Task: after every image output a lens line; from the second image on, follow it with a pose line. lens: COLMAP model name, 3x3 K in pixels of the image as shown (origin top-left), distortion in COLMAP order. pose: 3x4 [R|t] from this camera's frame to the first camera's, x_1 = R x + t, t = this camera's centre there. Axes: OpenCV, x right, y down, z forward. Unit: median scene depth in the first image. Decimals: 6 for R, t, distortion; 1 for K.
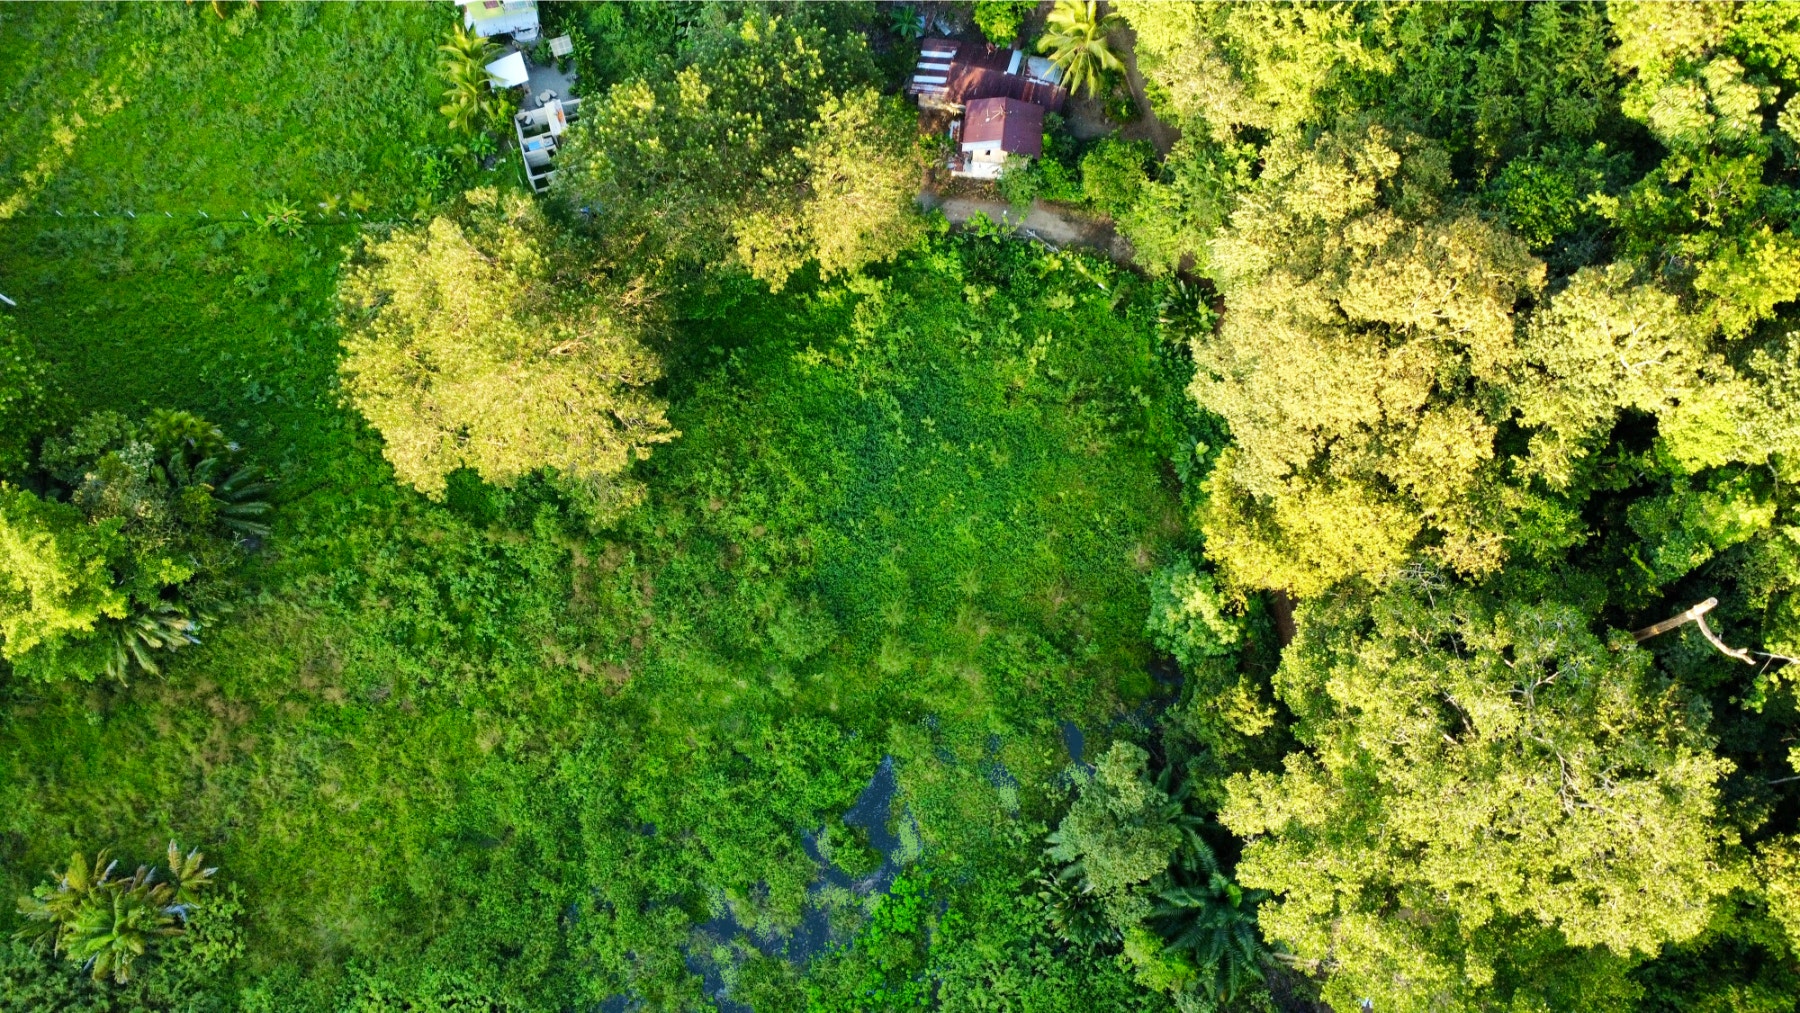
lens RADIAL K [[1325.2, 0, 900.0], [0, 1325.2, 506.5], [0, 0, 1]] dist [-0.009853, -0.004709]
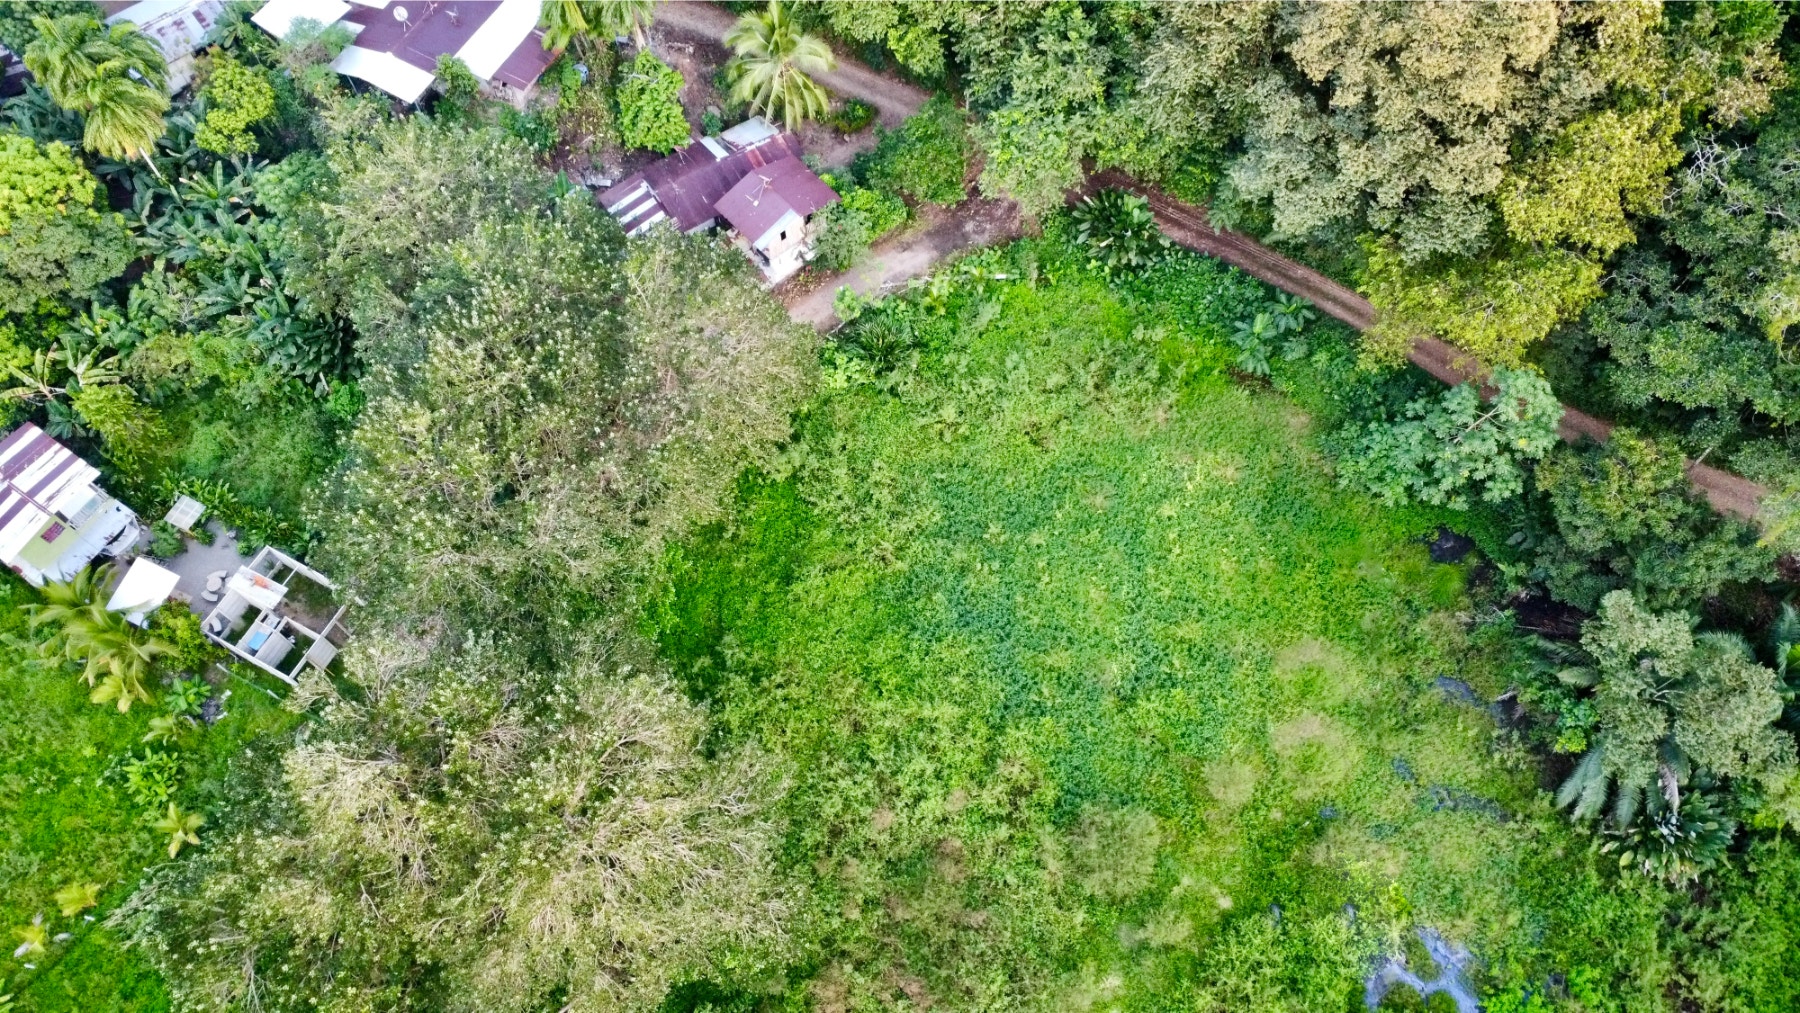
lens RADIAL K [[1325.2, 0, 900.0], [0, 1325.2, 506.5], [0, 0, 1]] dist [-0.009853, -0.004709]
pose [[0.686104, -0.639274, 0.347260, -0.243888], [0.696763, 0.714709, -0.060925, -0.061647], [-0.209242, 0.283759, 0.935788, 0.311058]]
